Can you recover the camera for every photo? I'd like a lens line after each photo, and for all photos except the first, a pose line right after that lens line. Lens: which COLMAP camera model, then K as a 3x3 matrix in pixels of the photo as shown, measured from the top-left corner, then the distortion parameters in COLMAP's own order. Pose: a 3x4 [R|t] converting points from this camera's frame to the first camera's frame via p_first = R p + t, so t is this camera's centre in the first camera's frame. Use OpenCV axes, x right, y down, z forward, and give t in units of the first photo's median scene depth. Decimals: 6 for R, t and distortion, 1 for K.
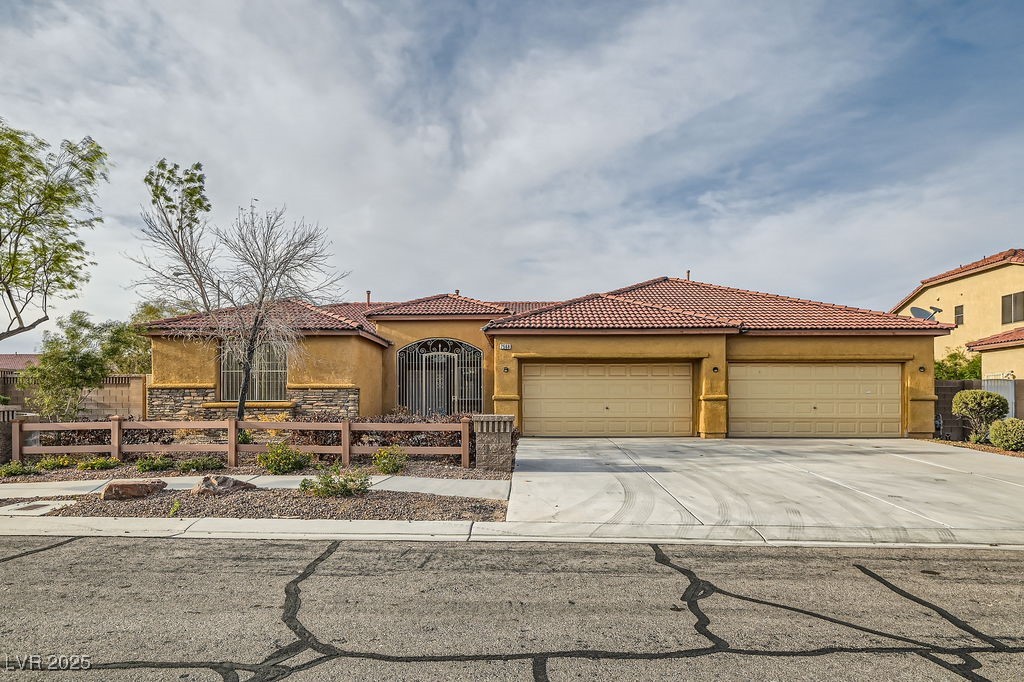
lens RADIAL K [[638.3, 0, 490.6], [0, 638.3, 315.9], [0, 0, 1]] dist [-0.003201, -0.000247]
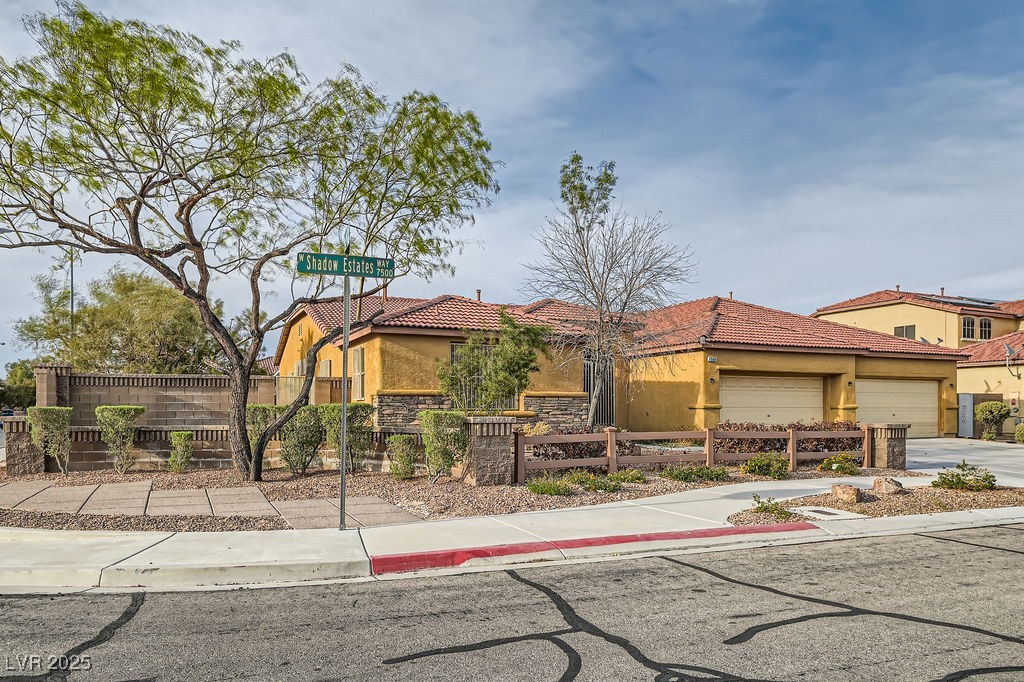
lens RADIAL K [[720.9, 0, 512.0], [0, 720.9, 341.0], [0, 0, 1]] dist [-0.001883, -0.001009]
pose [[0.890485, 0.042284, 0.453044, -0.813854], [-0.061802, 0.997686, 0.028358, 0.003471], [-0.450797, -0.053251, 0.891037, 0.065366]]
